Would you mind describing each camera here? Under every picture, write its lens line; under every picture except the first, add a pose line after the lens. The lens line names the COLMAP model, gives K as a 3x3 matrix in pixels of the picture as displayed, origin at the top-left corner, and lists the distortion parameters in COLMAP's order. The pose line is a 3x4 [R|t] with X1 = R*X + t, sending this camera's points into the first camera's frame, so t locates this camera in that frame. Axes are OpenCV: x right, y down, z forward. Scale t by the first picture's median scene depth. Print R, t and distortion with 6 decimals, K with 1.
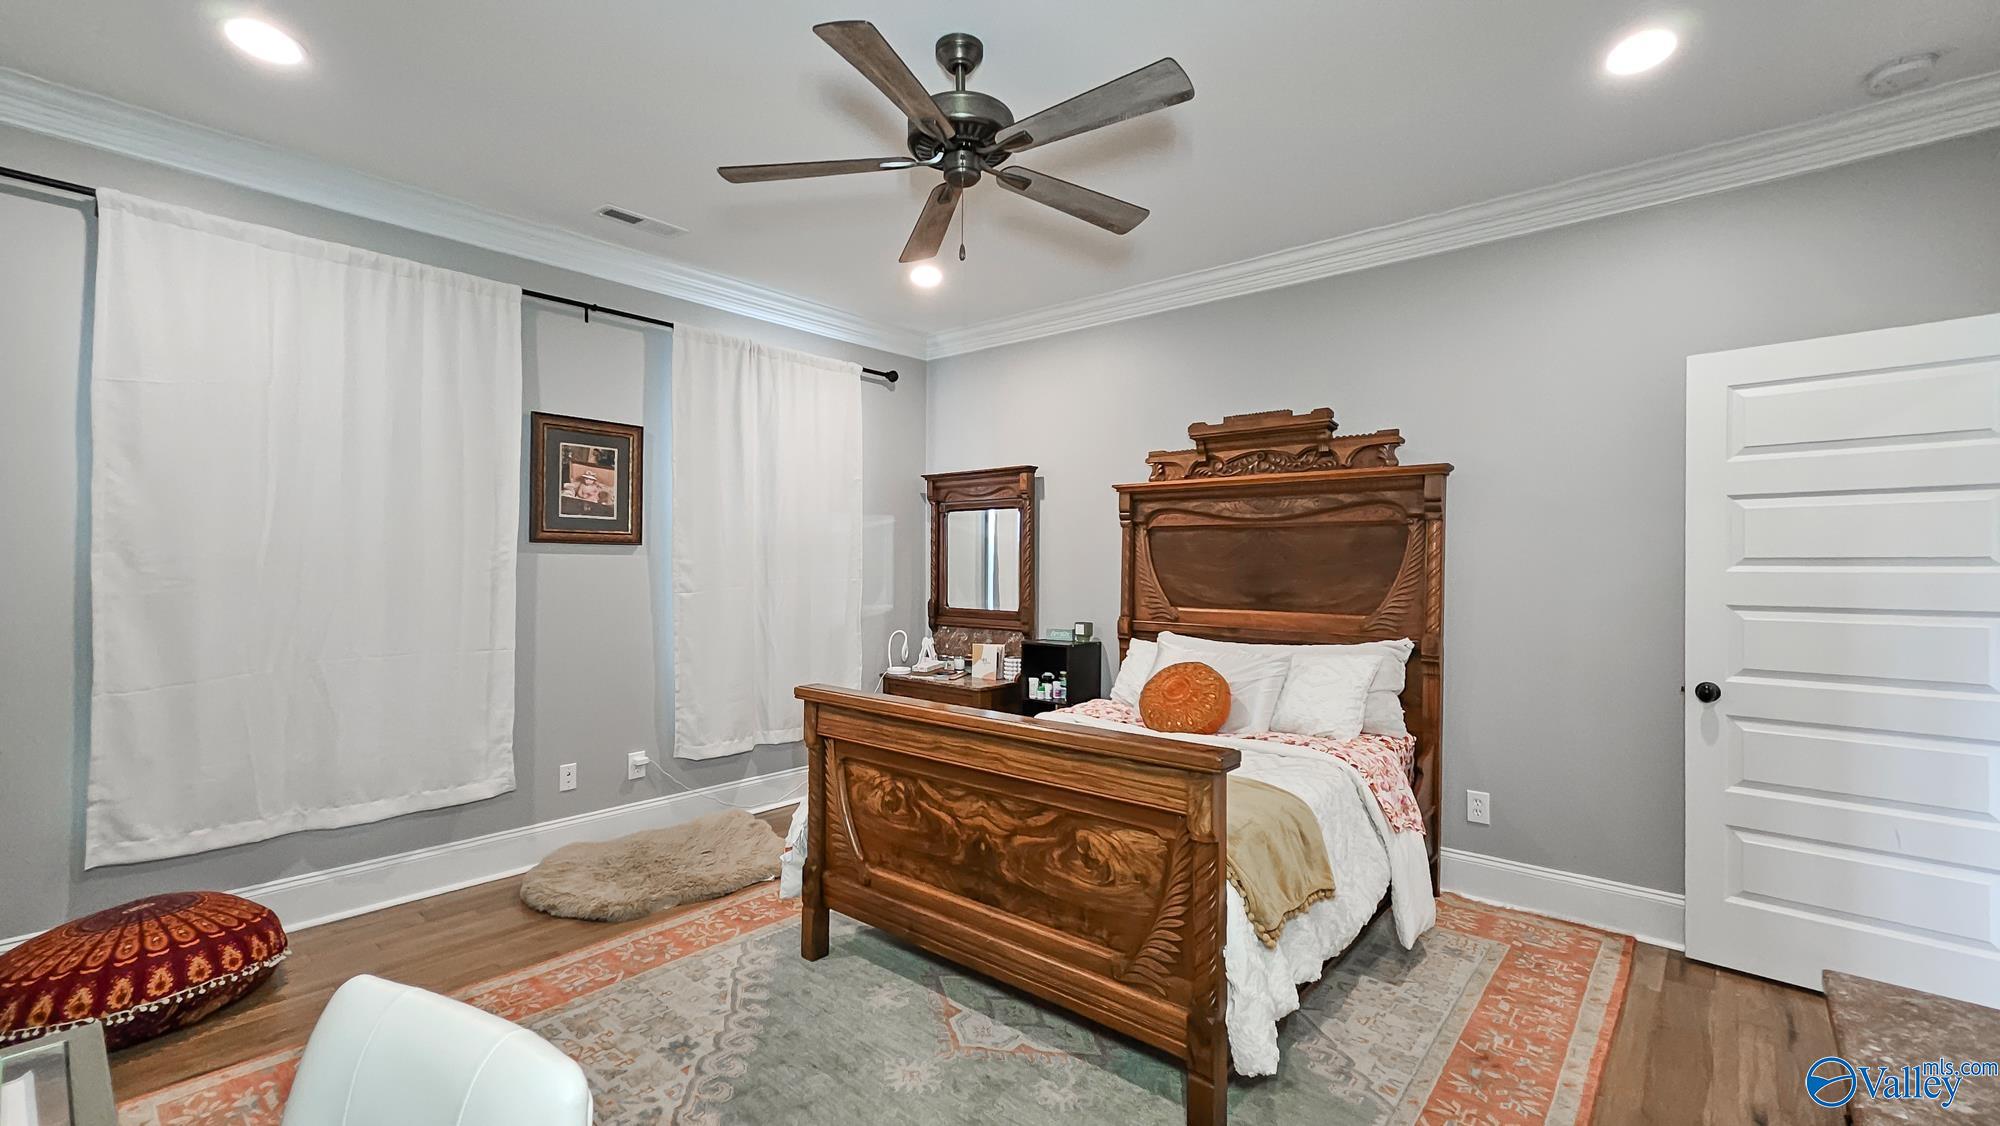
lens RADIAL K [[854.4, 0, 984.3], [0, 854.4, 566.1], [0, 0, 1]] dist [0.003384, 0.000194]
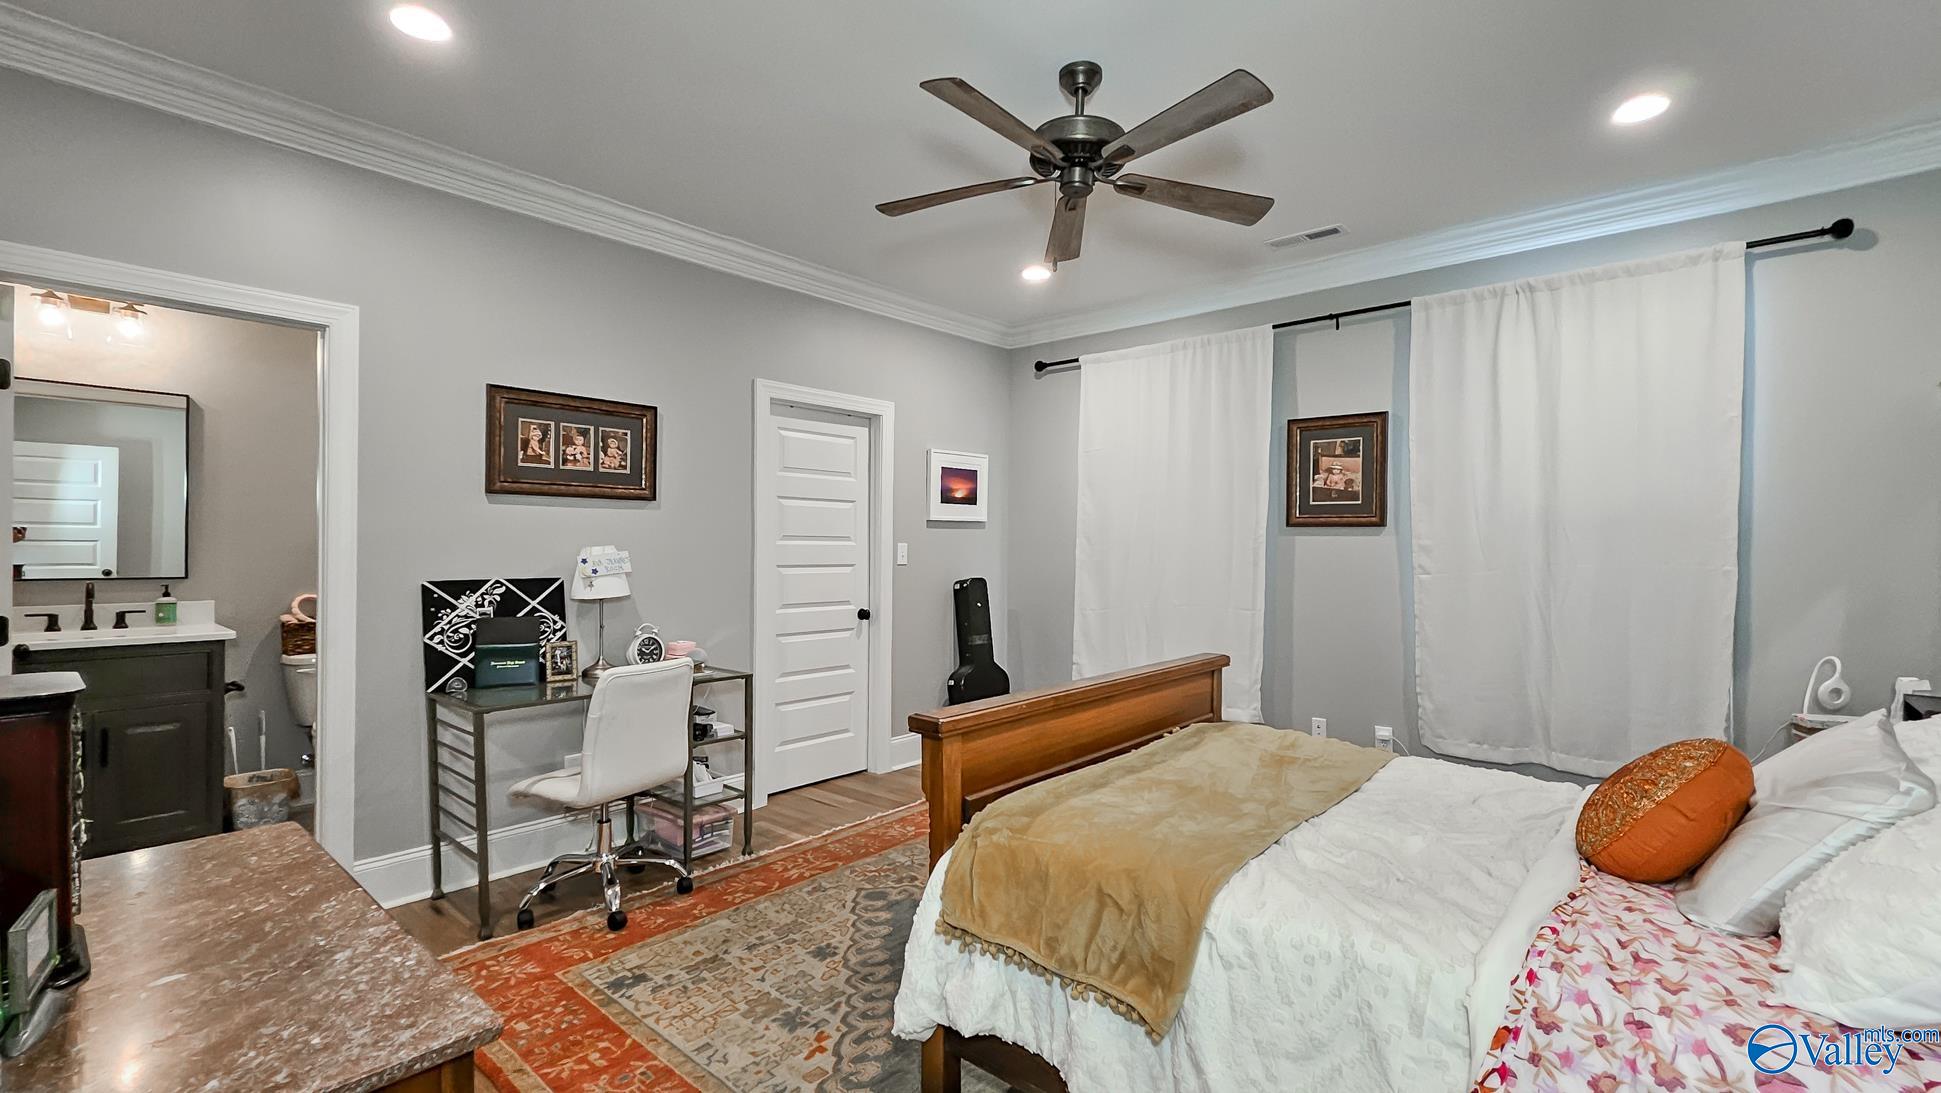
lens RADIAL K [[829.2, 0, 968.7], [0, 829.2, 543.3], [0, 0, 1]] dist [0.003384, 0.000194]
pose [[-0.009419, -0.004370, -0.999946, 0.626892], [-0.005832, 0.999974, -0.004315, 0.003216], [0.999939, 0.005792, -0.009444, 0.525285]]
